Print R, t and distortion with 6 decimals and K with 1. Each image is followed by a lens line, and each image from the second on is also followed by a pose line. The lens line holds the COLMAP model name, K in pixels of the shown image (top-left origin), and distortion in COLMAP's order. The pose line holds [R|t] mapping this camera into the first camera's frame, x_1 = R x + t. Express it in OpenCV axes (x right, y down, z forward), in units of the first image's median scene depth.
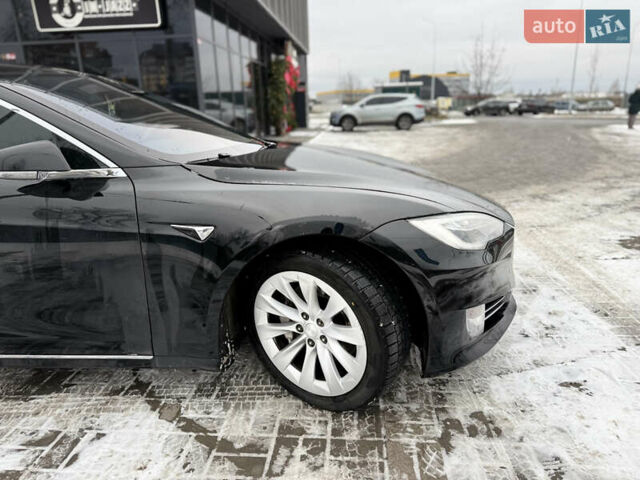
lens RADIAL K [[453.3, 0, 320.3], [0, 453.3, 242.1], [0, 0, 1]] dist [0.032784, -0.039502]
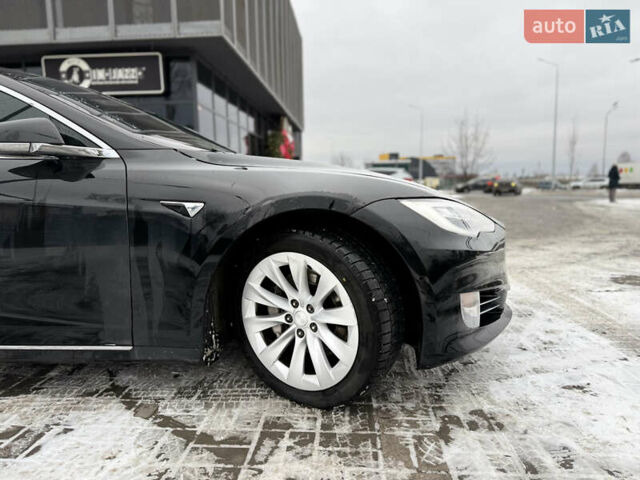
lens RADIAL K [[453.3, 0, 320.8], [0, 453.3, 243.8], [0, 0, 1]] dist [0.032784, -0.039502]
pose [[0.999787, 0.011882, 0.016891, 0.004083], [-0.009002, 0.986855, -0.161355, 0.186884], [-0.018586, 0.161168, 0.986752, 0.027955]]
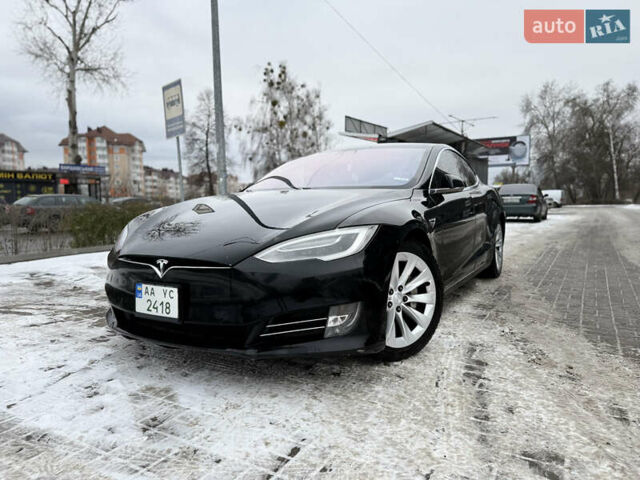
lens RADIAL K [[453.3, 0, 321.9], [0, 453.3, 237.2], [0, 0, 1]] dist [0.032784, -0.039502]
pose [[-0.446283, 0.107309, -0.888435, 1.398593], [-0.229743, 0.945771, 0.229640, -0.533274], [0.864899, 0.306596, -0.397428, 2.171038]]
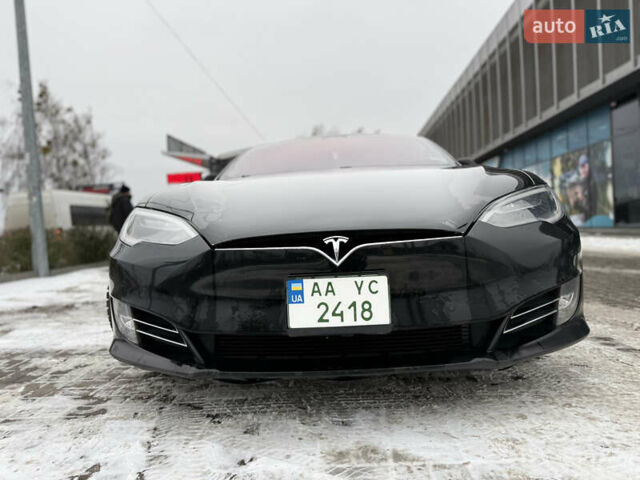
lens RADIAL K [[453.3, 0, 317.5], [0, 453.3, 227.2], [0, 0, 1]] dist [0.032784, -0.039502]
pose [[0.008334, 0.029041, -0.999543, 1.272381], [-0.233177, 0.972079, 0.026299, -0.131738], [0.972399, 0.232851, 0.014873, 1.303402]]
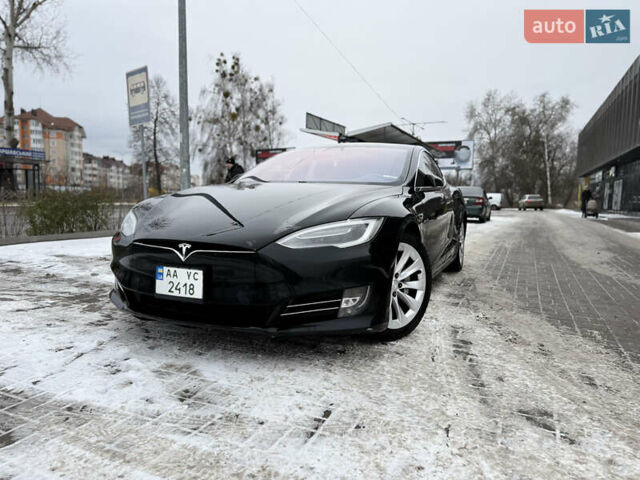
lens RADIAL K [[453.3, 0, 323.3], [0, 453.3, 236.9], [0, 0, 1]] dist [0.032784, -0.039502]
pose [[-0.341078, 0.104713, -0.934185, 1.575300], [-0.278654, 0.937849, 0.206862, -0.492002], [0.897785, 0.330870, -0.290701, 2.055360]]
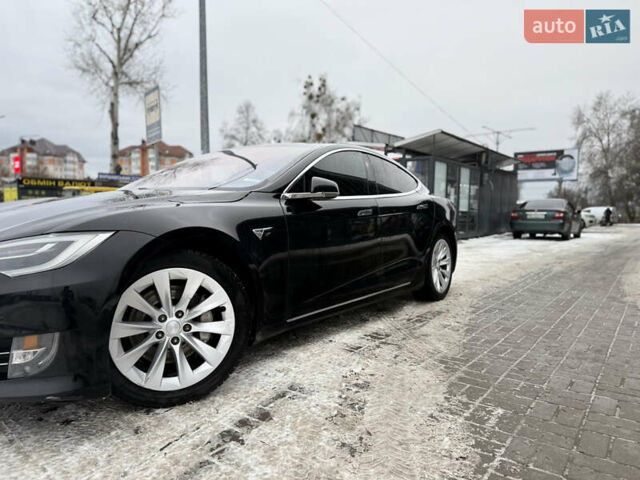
lens RADIAL K [[453.3, 0, 321.0], [0, 453.3, 238.6], [0, 0, 1]] dist [0.032784, -0.039502]
pose [[-0.536201, 0.072386, -0.840981, 0.802655], [-0.232115, 0.945261, 0.229356, -0.623241], [0.811549, 0.318185, -0.490048, 2.627616]]
